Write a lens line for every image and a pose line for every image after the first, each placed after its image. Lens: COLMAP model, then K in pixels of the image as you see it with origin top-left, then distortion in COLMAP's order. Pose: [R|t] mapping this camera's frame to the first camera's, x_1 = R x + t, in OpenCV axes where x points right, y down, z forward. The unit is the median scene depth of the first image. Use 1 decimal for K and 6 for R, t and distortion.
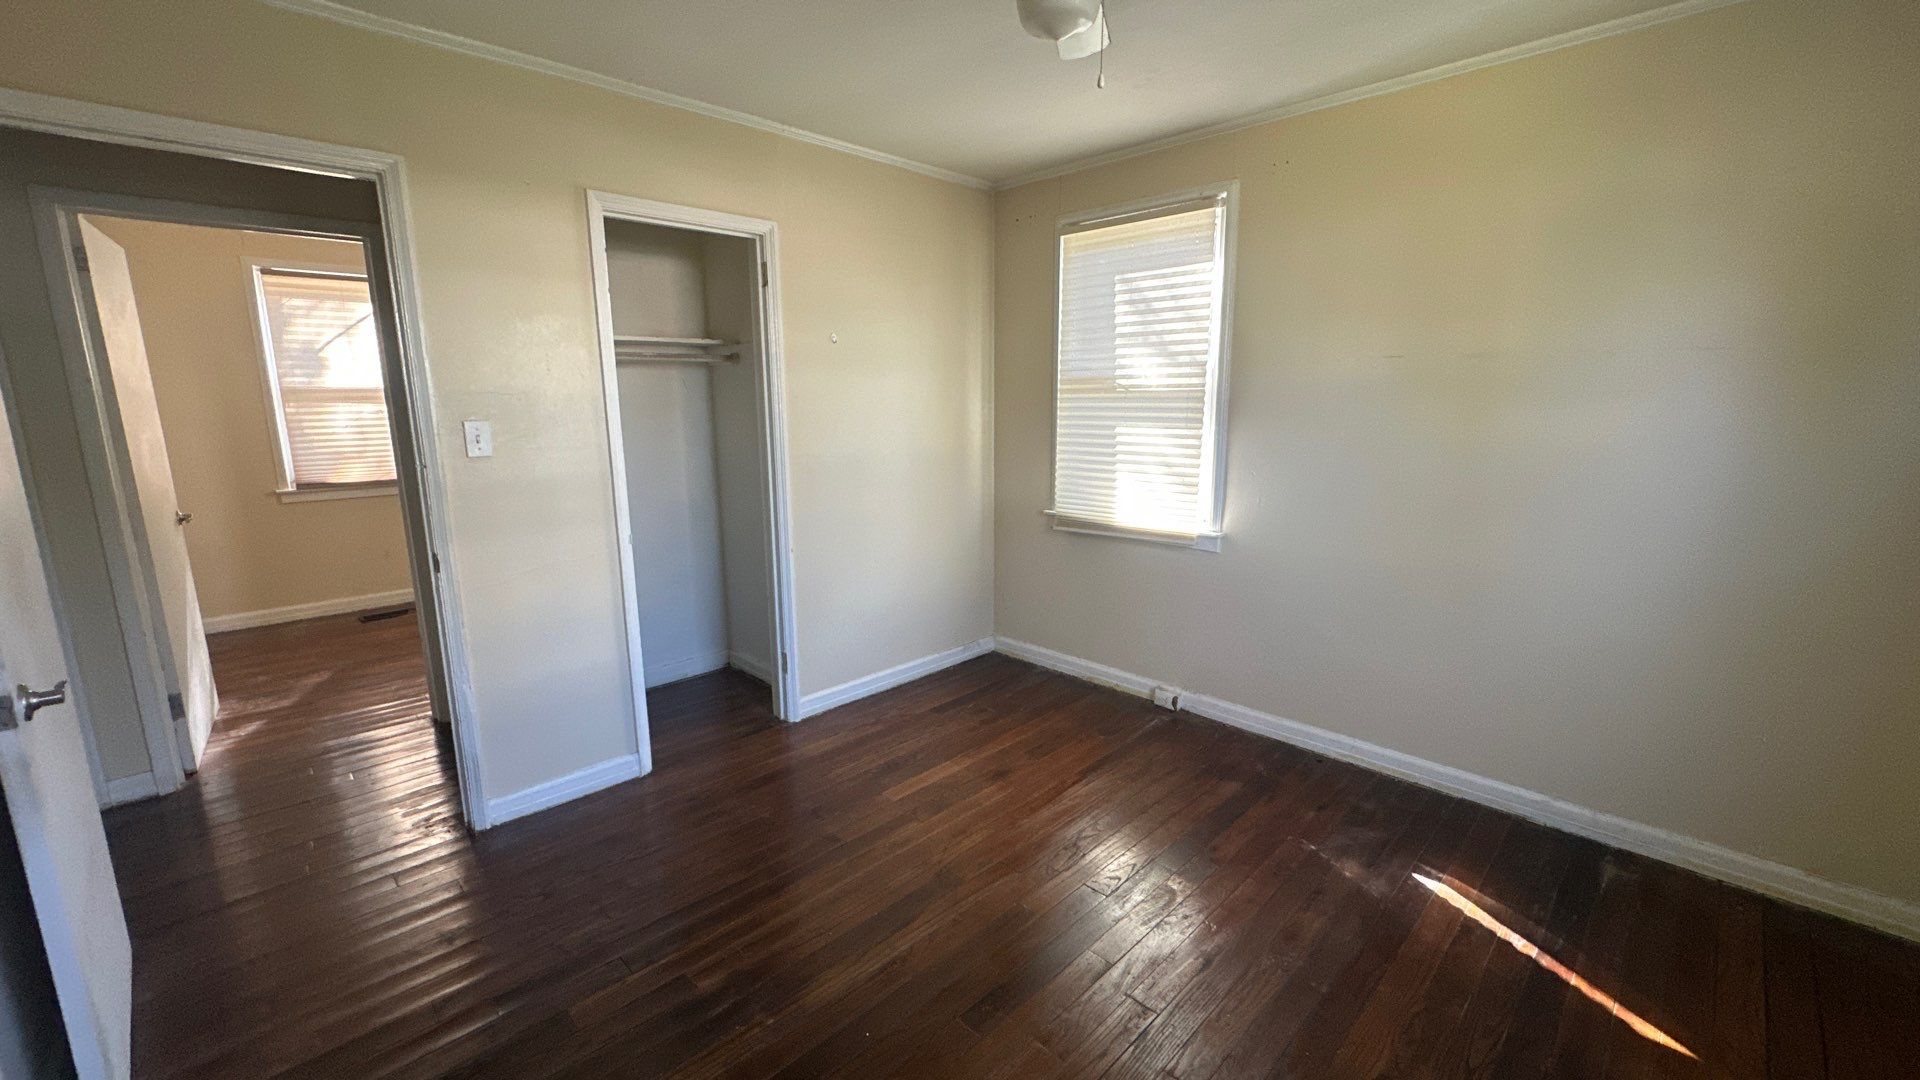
lens RADIAL K [[762.3, 0, 960.0], [0, 762.3, 540.0], [0, 0, 1]] dist [-0.007295, -0.000088]
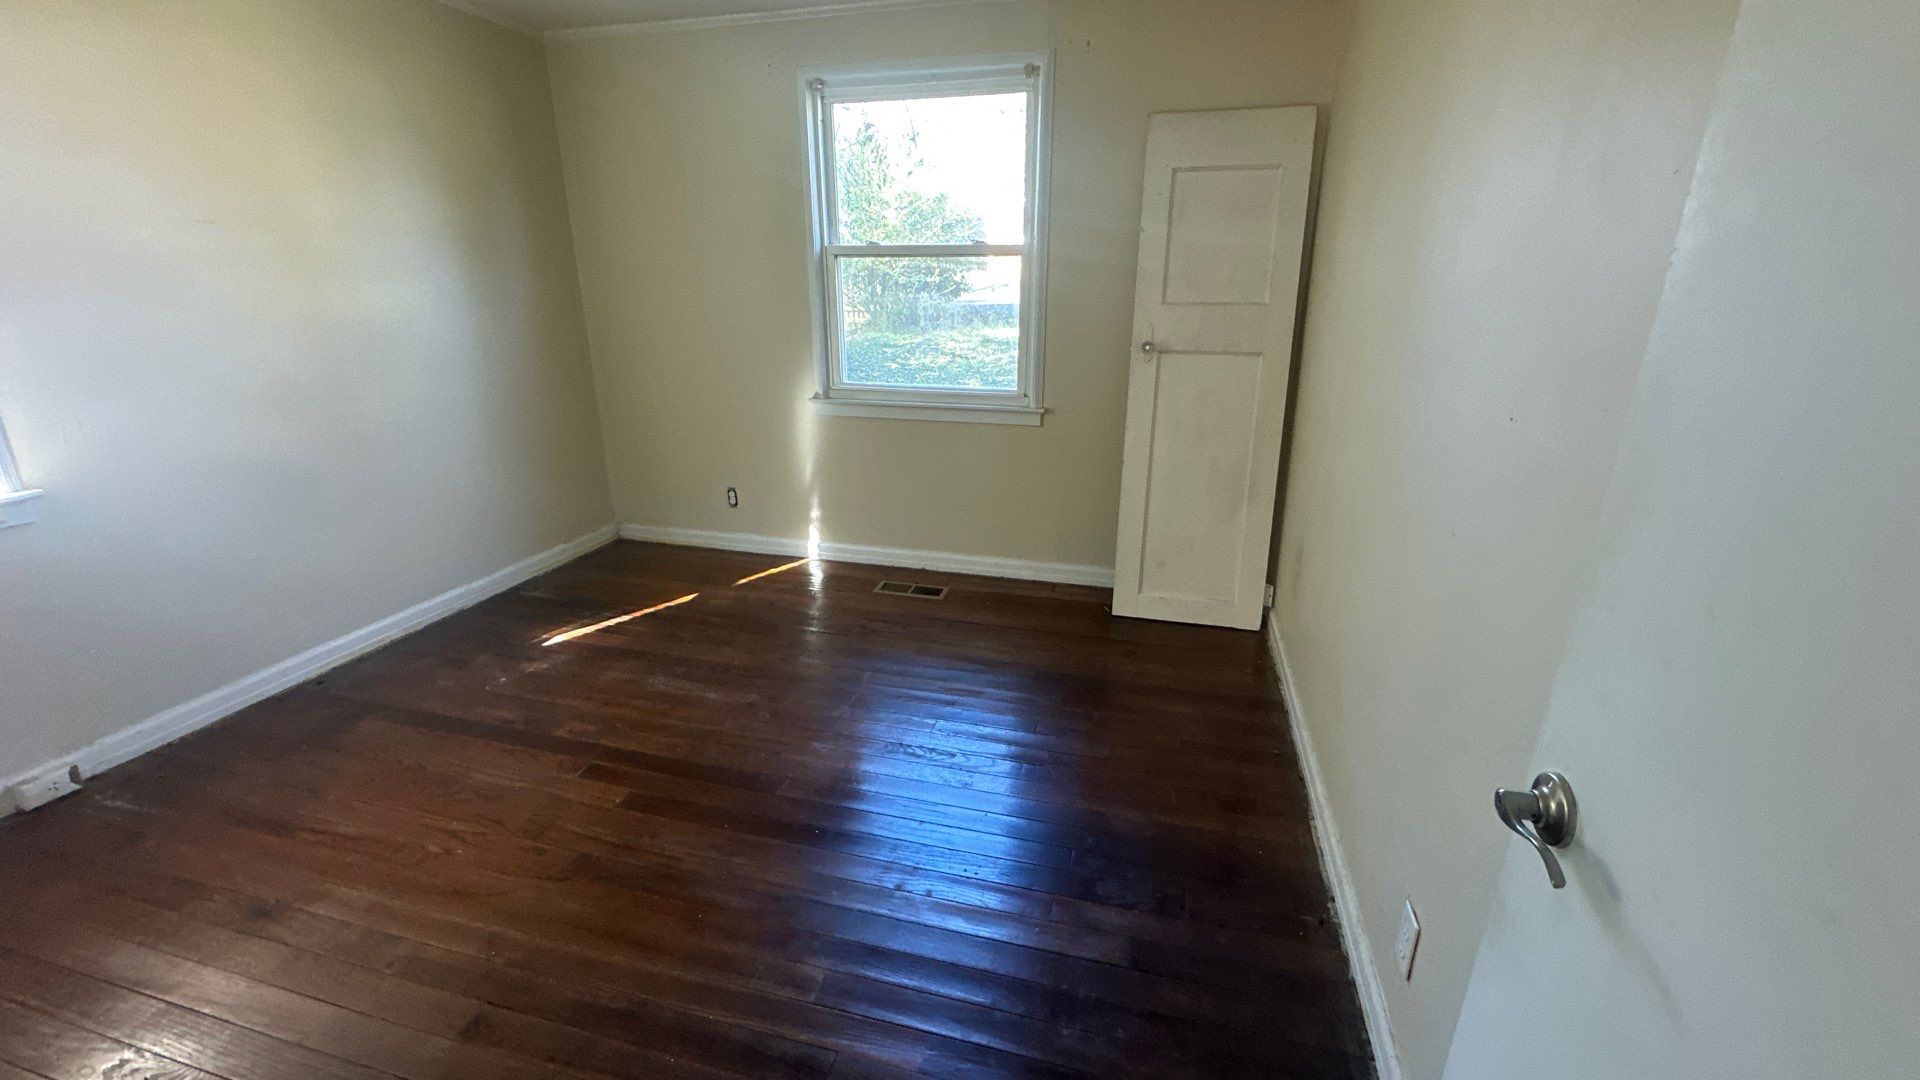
lens RADIAL K [[762.3, 0, 960.0], [0, 762.3, 540.0], [0, 0, 1]] dist [-0.007295, -0.000088]
pose [[-0.516062, -0.268417, 0.813408, -0.768999], [0.153628, 0.905227, 0.396185, -0.134529], [-0.842662, 0.329418, -0.425917, 0.843614]]
